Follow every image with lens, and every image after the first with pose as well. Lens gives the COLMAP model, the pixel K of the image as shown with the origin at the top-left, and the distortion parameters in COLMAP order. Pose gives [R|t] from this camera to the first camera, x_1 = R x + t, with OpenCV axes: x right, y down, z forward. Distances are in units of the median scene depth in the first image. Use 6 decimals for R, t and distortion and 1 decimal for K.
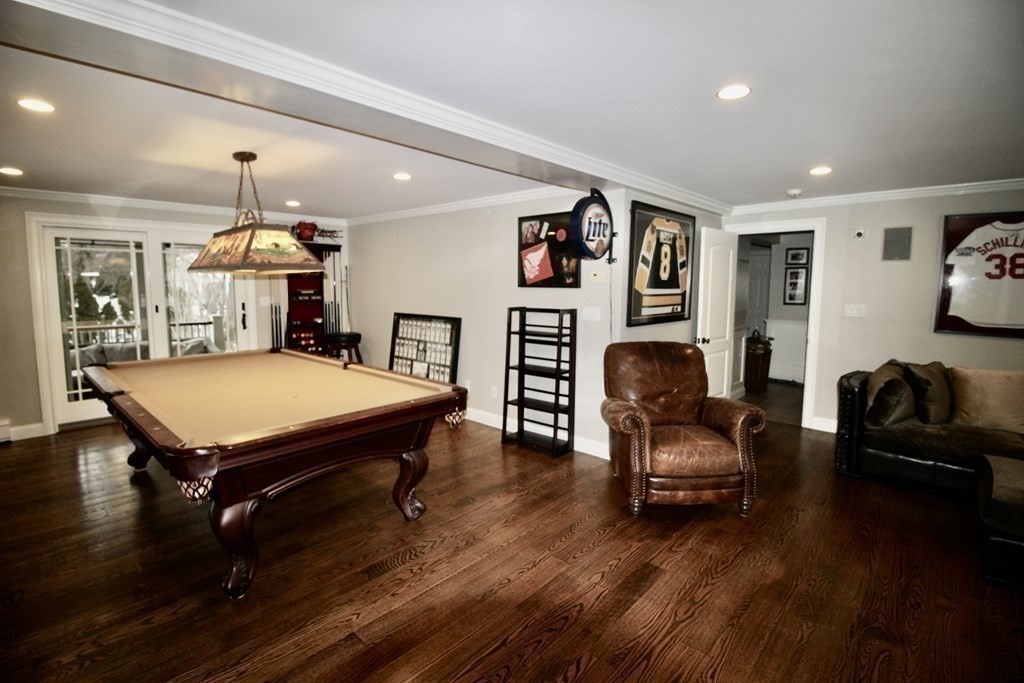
lens RADIAL K [[478.1, 0, 515.7], [0, 478.1, 334.0], [0, 0, 1]] dist [-0.020518, -0.000268]
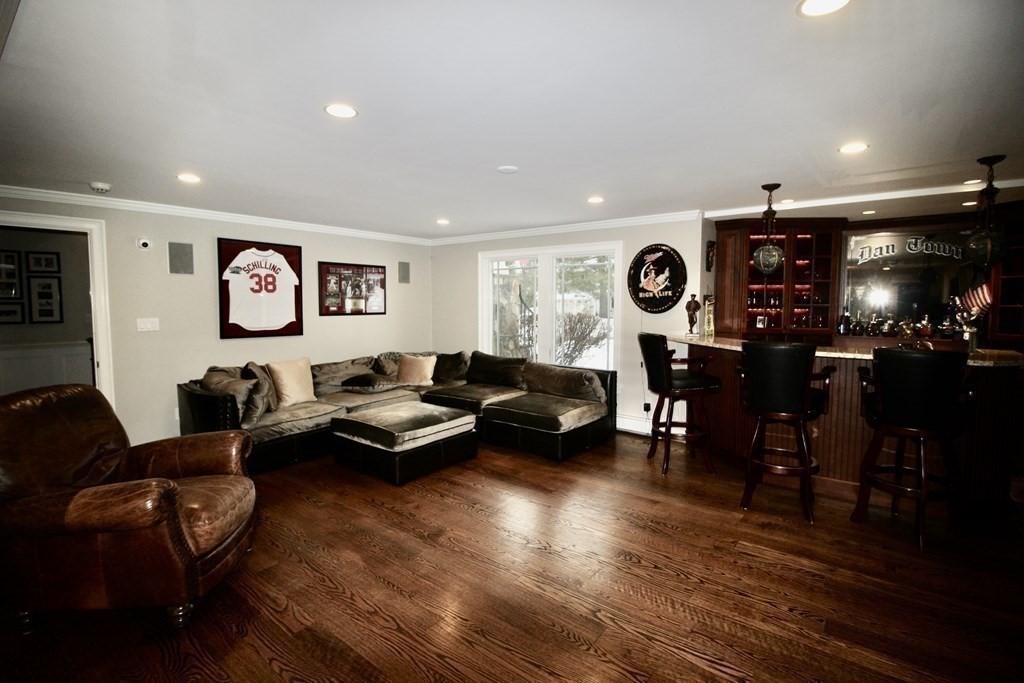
lens RADIAL K [[478.1, 0, 514.2], [0, 478.1, 341.0], [0, 0, 1]] dist [-0.020518, -0.000268]
pose [[-0.092845, -0.088069, 0.991778, -0.349595], [0.102260, 0.989970, 0.097481, -0.041723], [-0.990415, 0.110470, -0.082908, 0.424326]]
